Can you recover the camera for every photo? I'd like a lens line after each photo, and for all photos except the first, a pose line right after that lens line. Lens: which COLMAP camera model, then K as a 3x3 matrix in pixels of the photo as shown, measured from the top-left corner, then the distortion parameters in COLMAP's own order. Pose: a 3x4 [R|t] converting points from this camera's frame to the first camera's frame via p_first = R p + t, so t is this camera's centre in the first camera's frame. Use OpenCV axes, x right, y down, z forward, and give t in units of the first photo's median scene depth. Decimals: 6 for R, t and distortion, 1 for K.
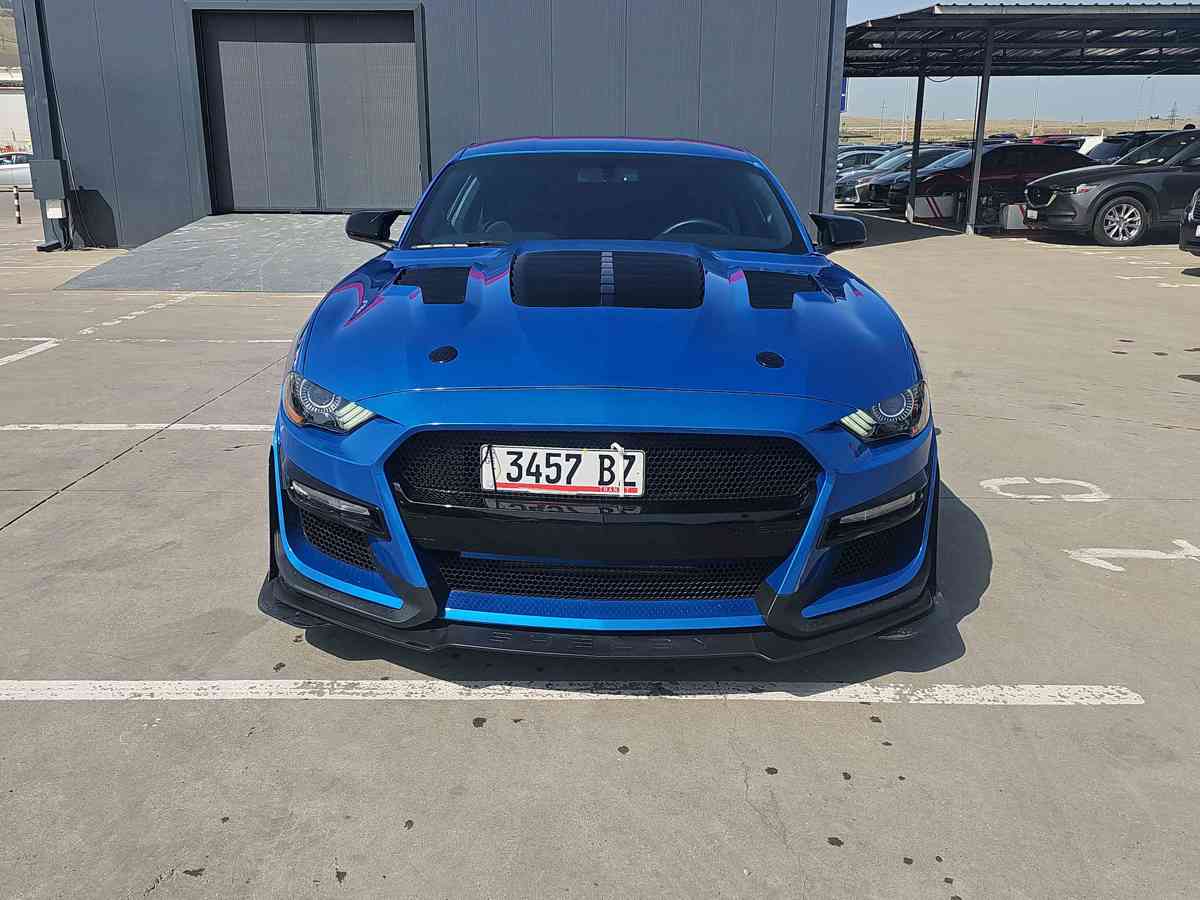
lens RADIAL K [[1052.0, 0, 592.5], [0, 1052.0, 439.1], [0, 0, 1]] dist [0.091995, -0.105565]
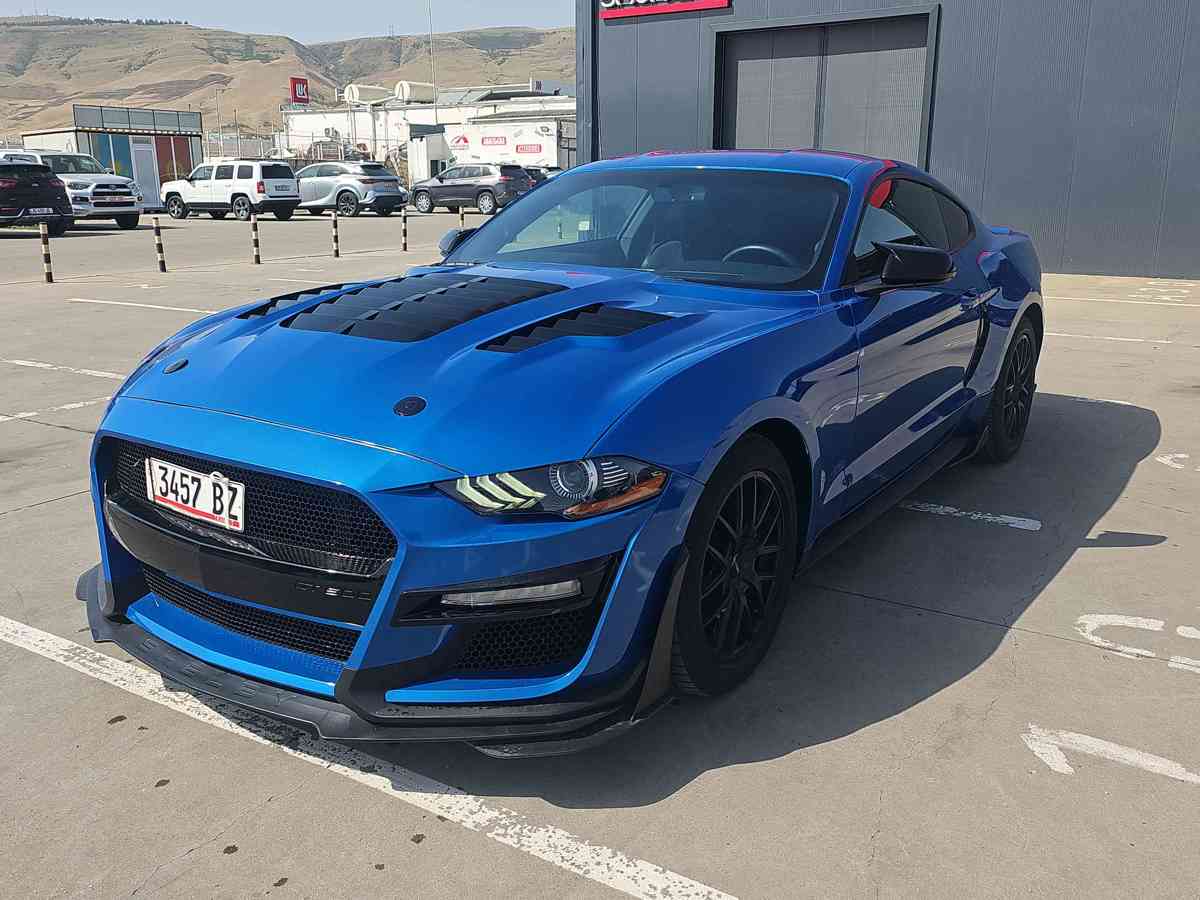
lens RADIAL K [[1052.0, 0, 589.8], [0, 1052.0, 461.6], [0, 0, 1]] dist [0.091995, -0.105565]
pose [[0.841300, 0.137665, -0.522746, 0.799637], [-0.132948, 0.990020, 0.046756, -0.094735], [0.523966, 0.030162, 0.851205, 0.343977]]
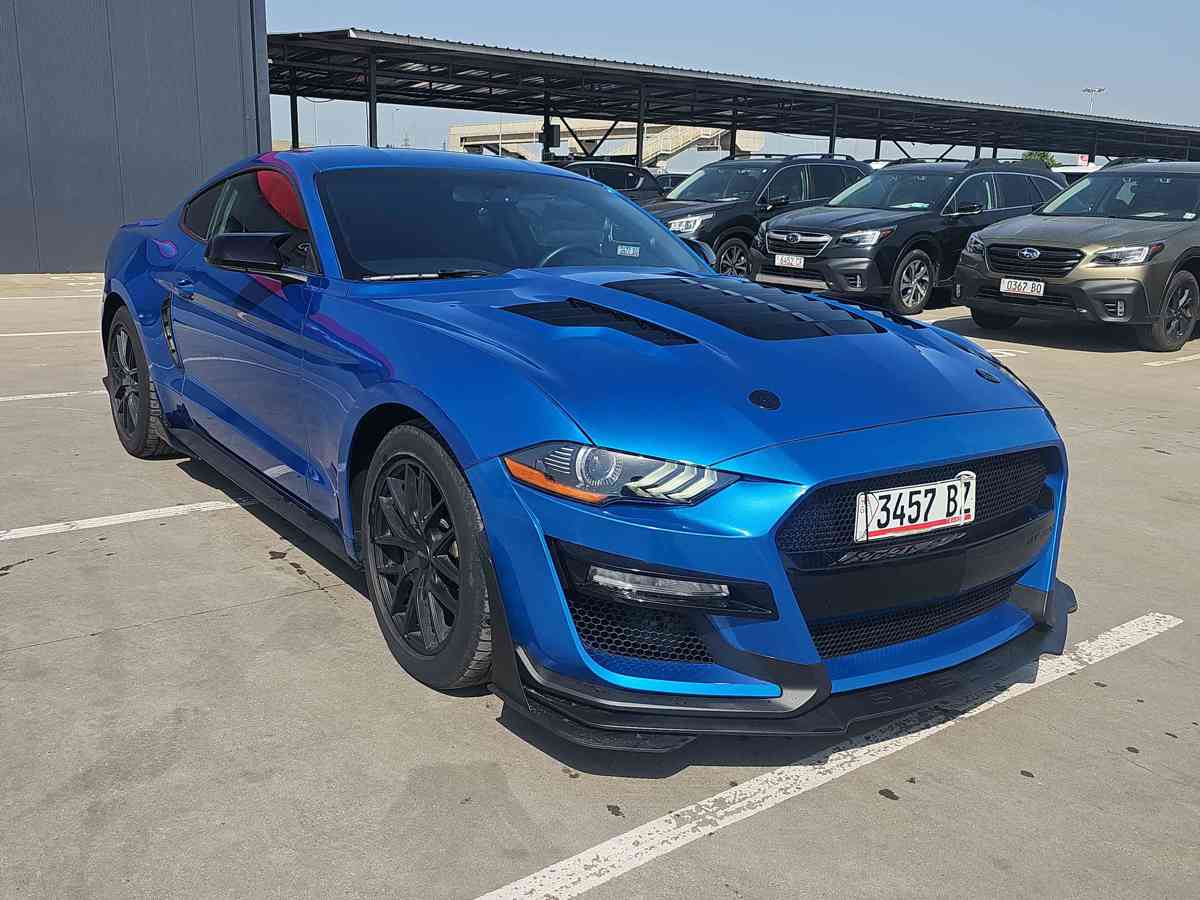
lens RADIAL K [[1052.0, 0, 588.4], [0, 1052.0, 444.6], [0, 0, 1]] dist [0.091995, -0.105565]
pose [[0.800952, -0.118363, 0.586913, -0.822172], [0.124388, 0.991772, 0.030260, -0.092935], [-0.585665, 0.048768, 0.809084, 0.393857]]
